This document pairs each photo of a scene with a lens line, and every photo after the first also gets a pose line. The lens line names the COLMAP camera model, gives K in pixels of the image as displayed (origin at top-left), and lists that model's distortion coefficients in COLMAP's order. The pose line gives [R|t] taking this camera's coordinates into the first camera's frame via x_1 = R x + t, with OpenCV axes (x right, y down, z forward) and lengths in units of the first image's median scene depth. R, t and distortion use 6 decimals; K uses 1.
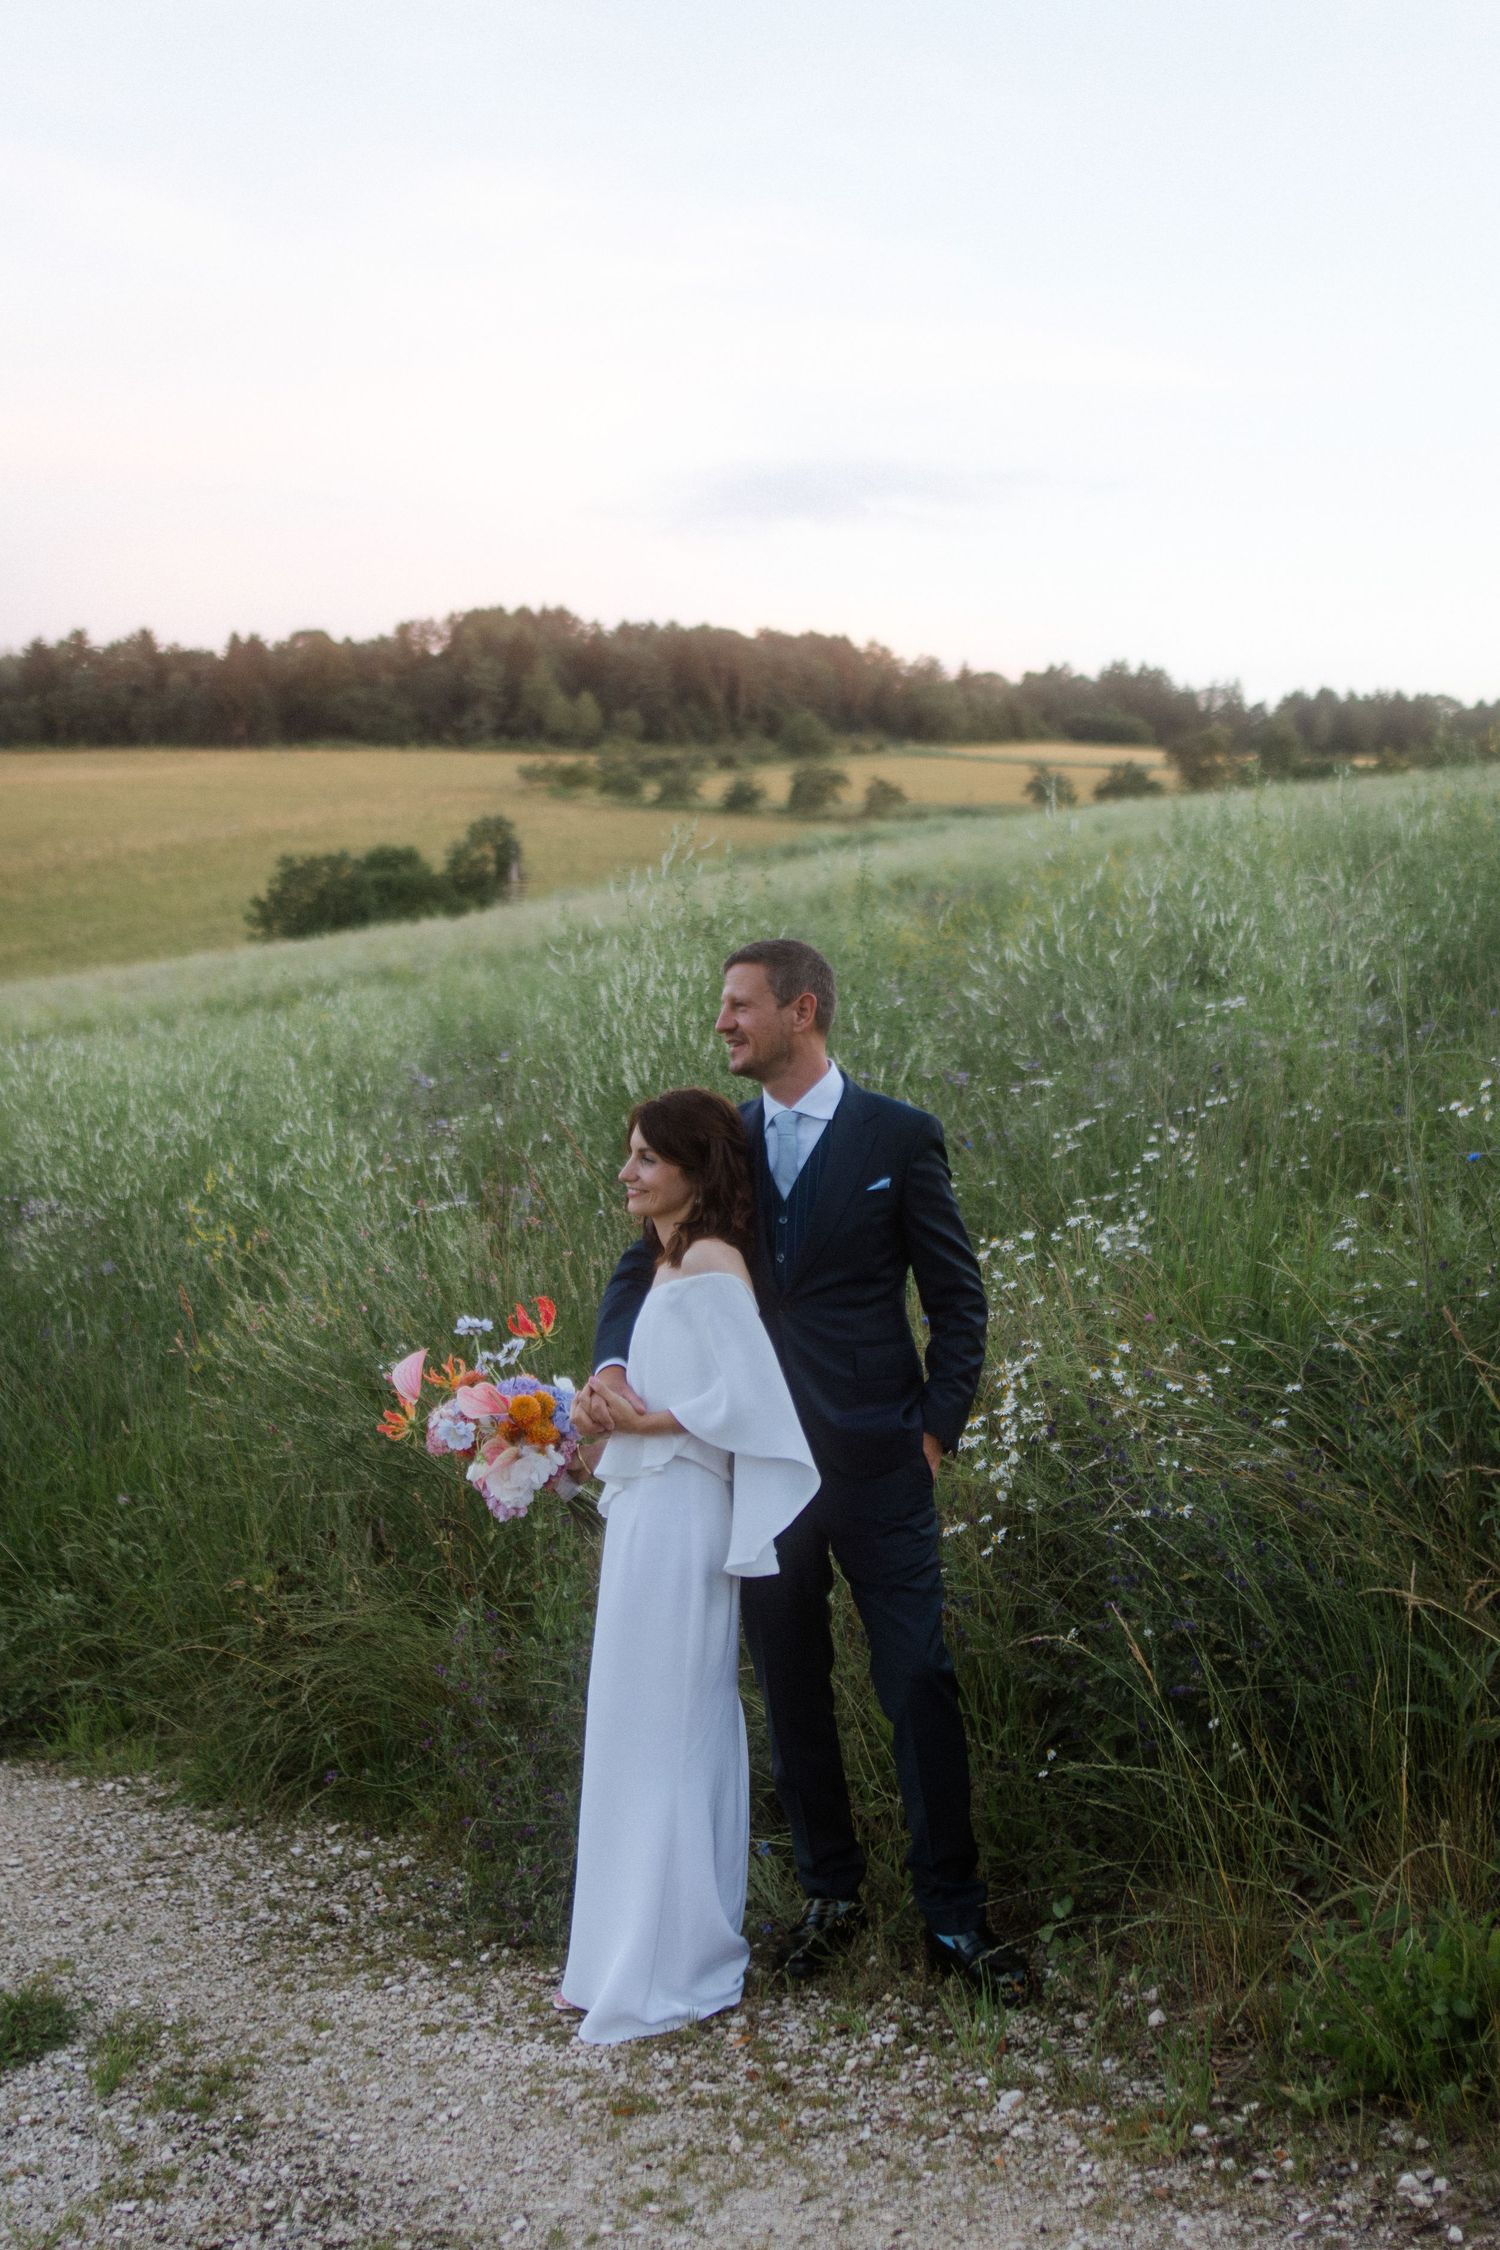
lens RADIAL K [[2652.0, 0, 784.5], [0, 2652.0, 1036.7], [0, 0, 1]] dist [-0.005324, -0.003603]
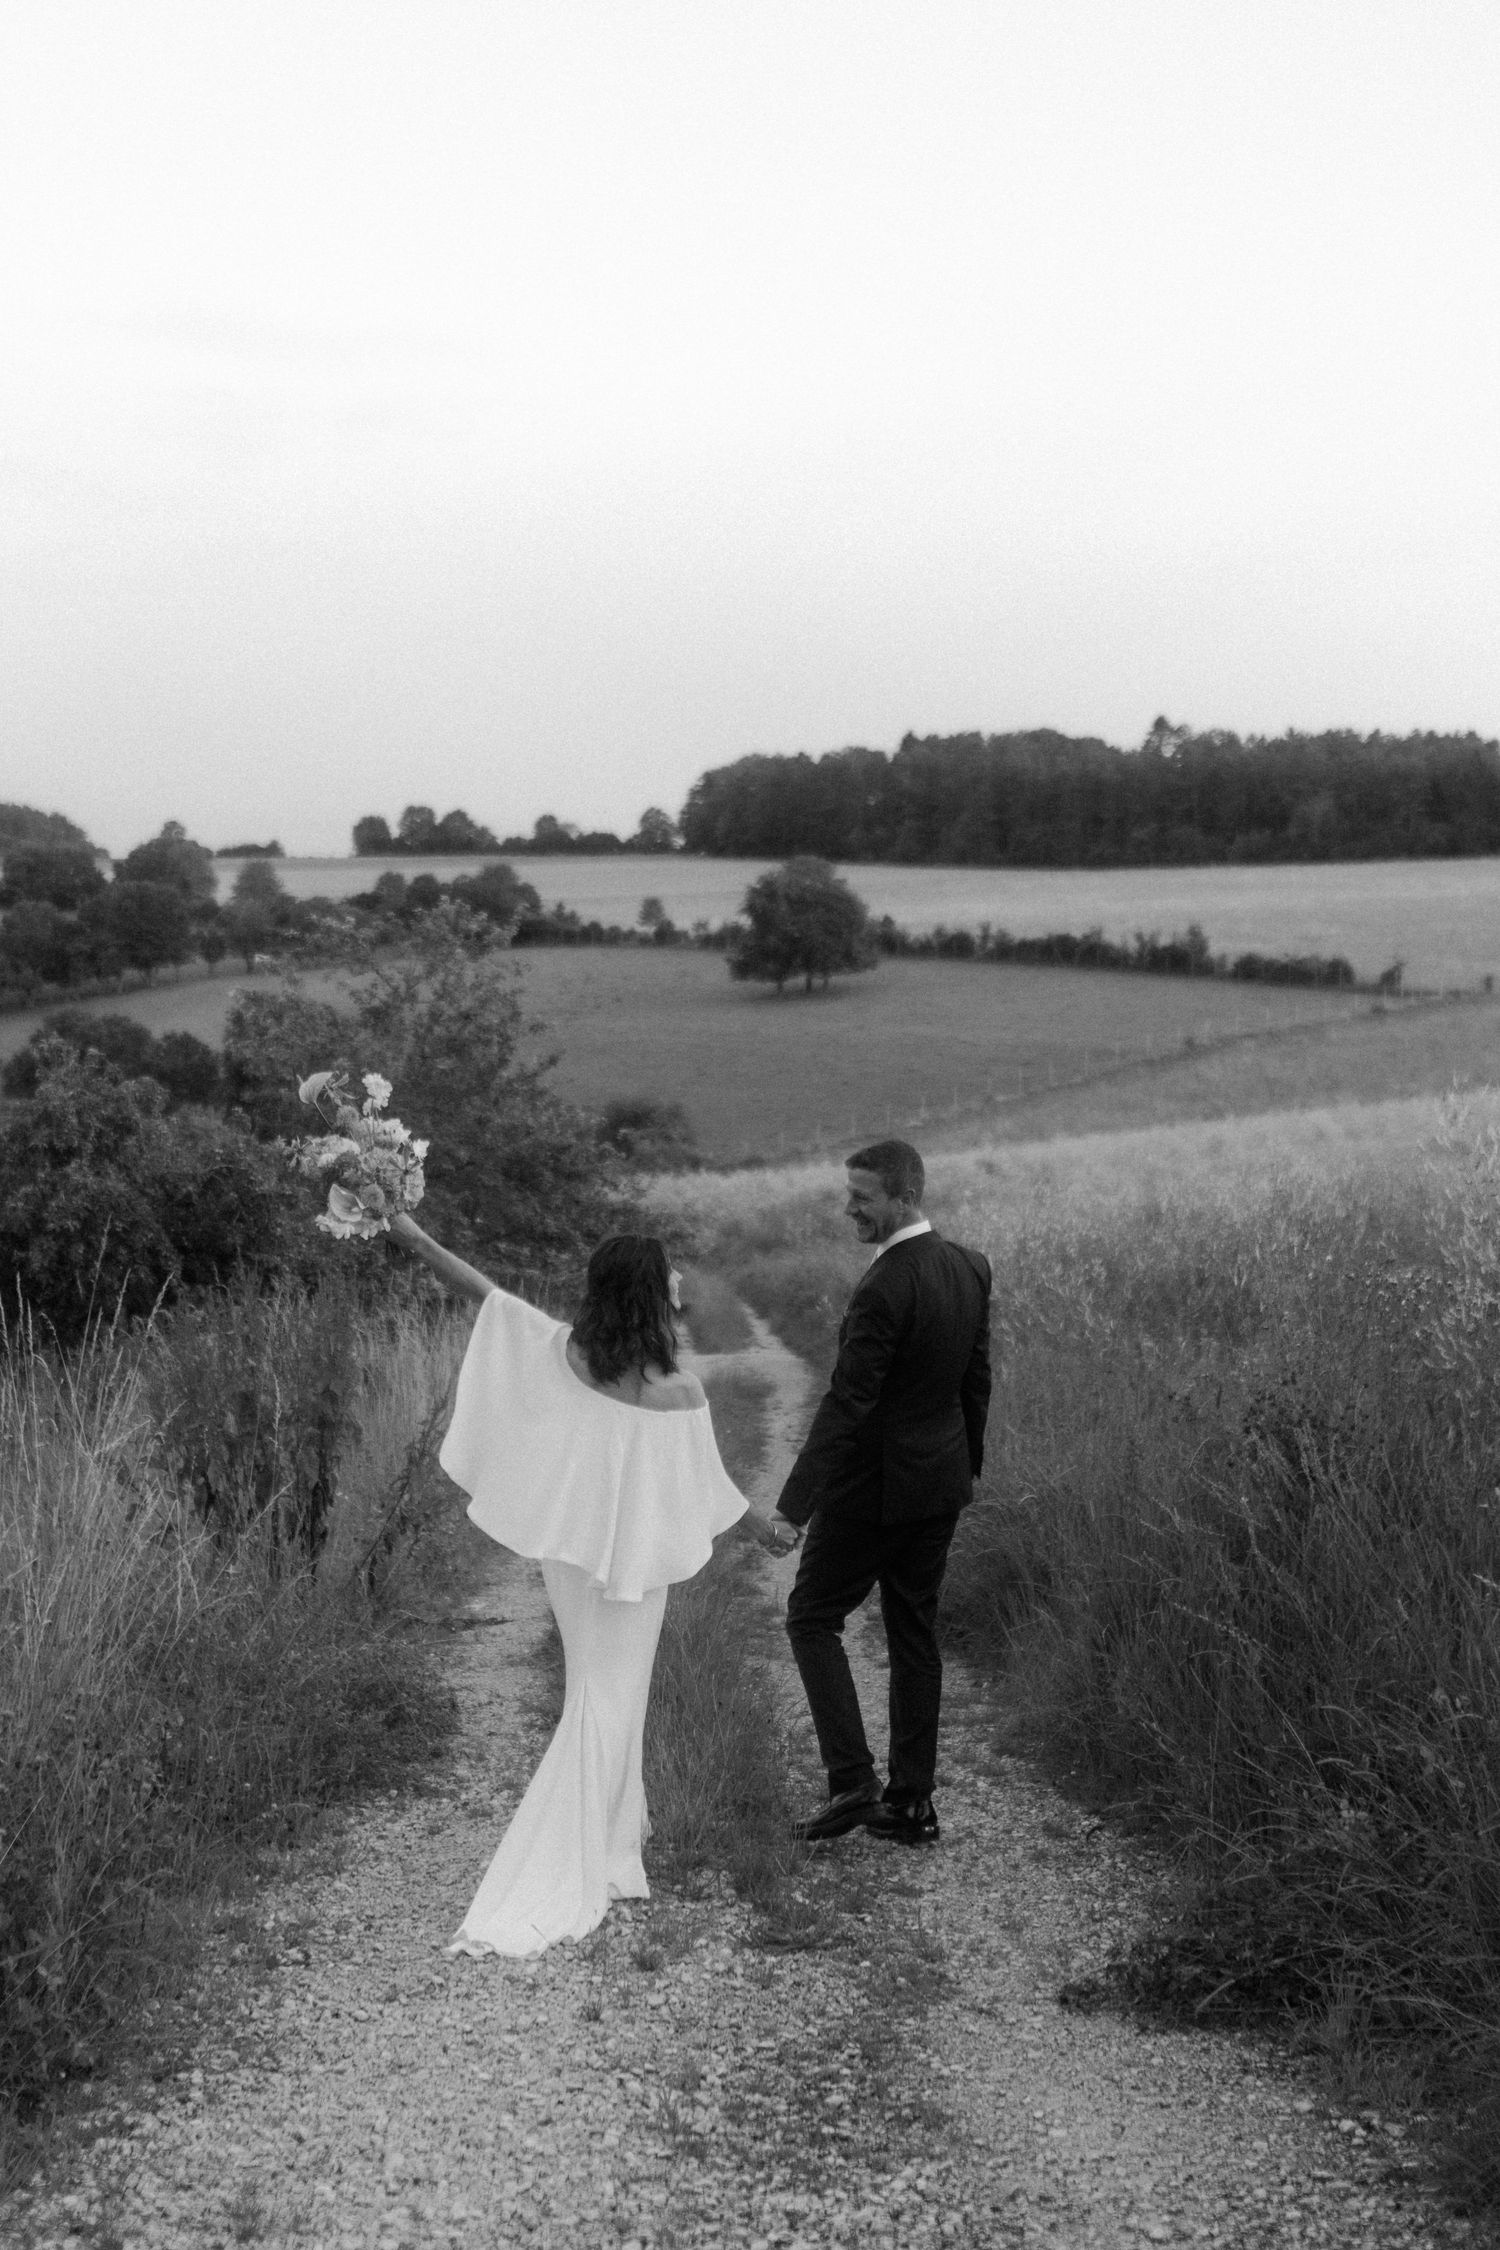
lens RADIAL K [[2595.3, 0, 754.6], [0, 2595.3, 1095.5], [0, 0, 1]] dist [-0.017356, 0.005558]
pose [[0.824850, 0.049192, -0.563208, -0.015728], [-0.057953, 0.998317, 0.002321, 0.022602], [0.562374, 0.030725, 0.826312, 0.346885]]
